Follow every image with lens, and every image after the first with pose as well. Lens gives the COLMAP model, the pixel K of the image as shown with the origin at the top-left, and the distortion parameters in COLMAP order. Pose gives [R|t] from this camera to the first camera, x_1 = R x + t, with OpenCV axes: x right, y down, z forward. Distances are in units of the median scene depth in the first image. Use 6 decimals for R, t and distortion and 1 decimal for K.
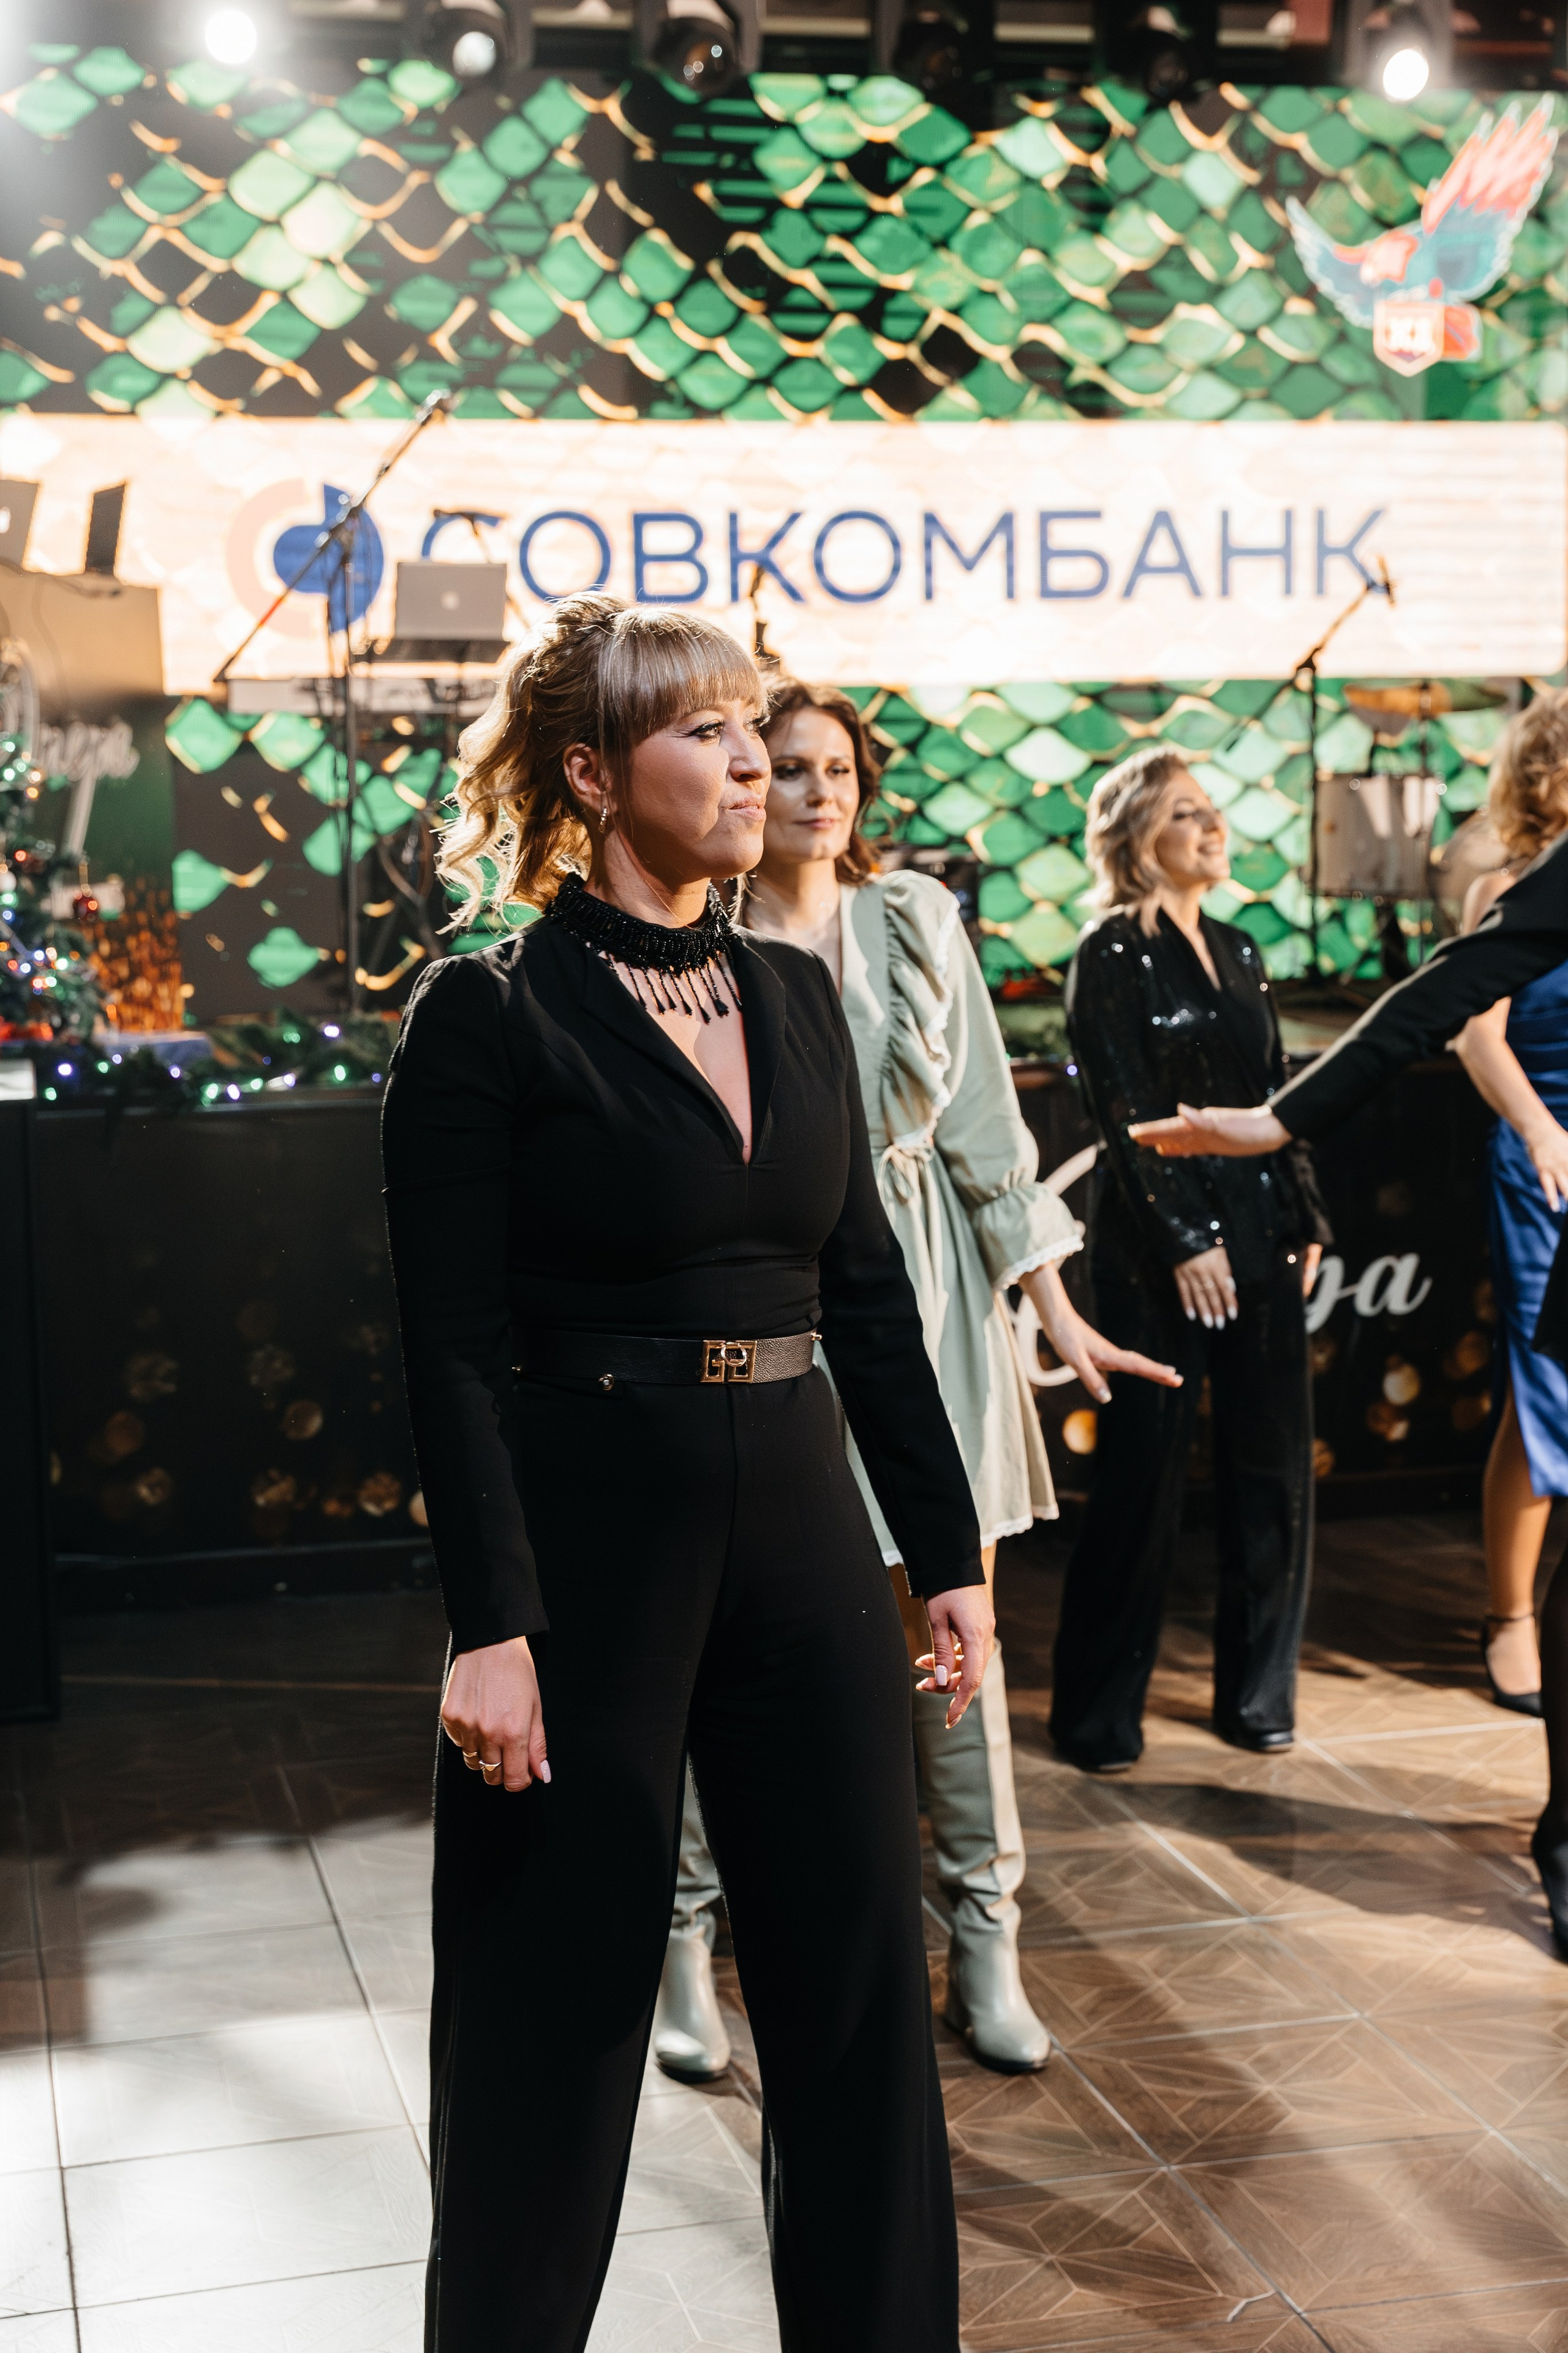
lens RADIAL K [[3346.1, 0, 791.1], [0, 3346.1, 1167.3], [0, 0, 1]] dist [0.130259, 0.000000]
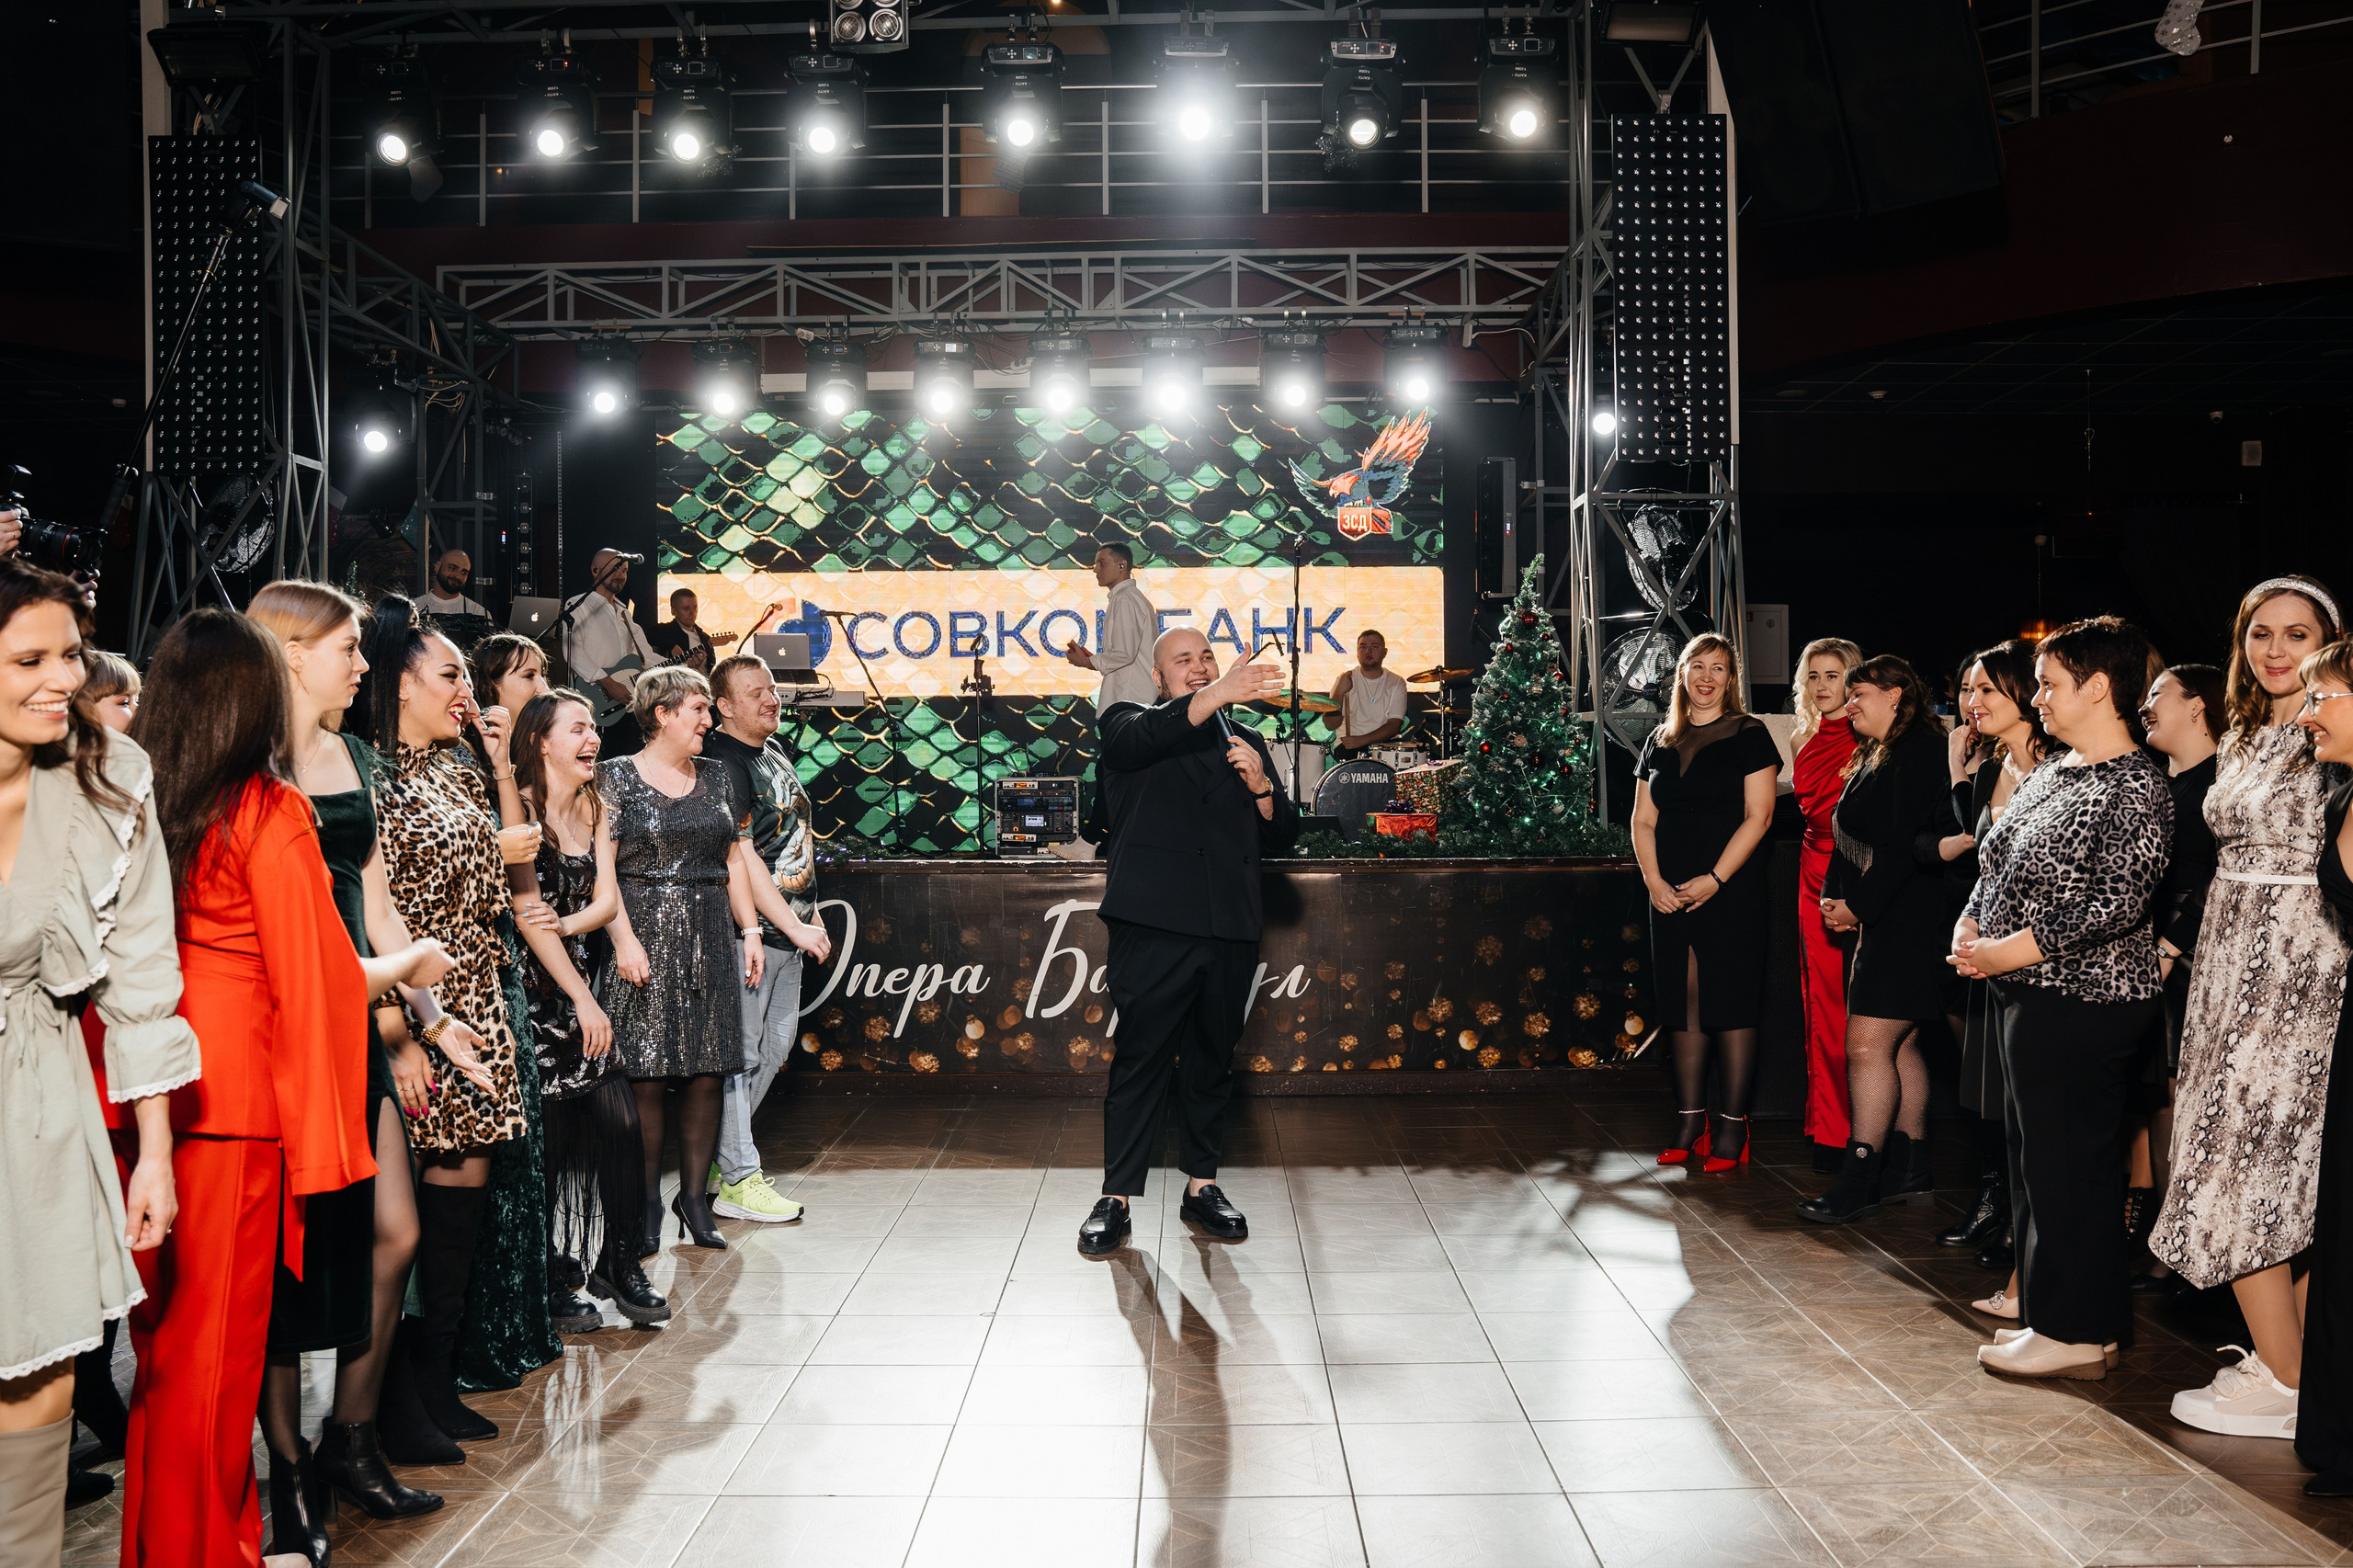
lens RADIAL K [[1939.3, 0, 1176.6], [0, 1939.3, 772.5], [0, 0, 1]] dist [-0.011897, -0.001077]
pose [[0.967043, 0.013122, -0.254276, 0.392822], [-0.039585, 0.994276, -0.099239, 0.014341], [0.251518, 0.106034, 0.962027, -0.094368]]
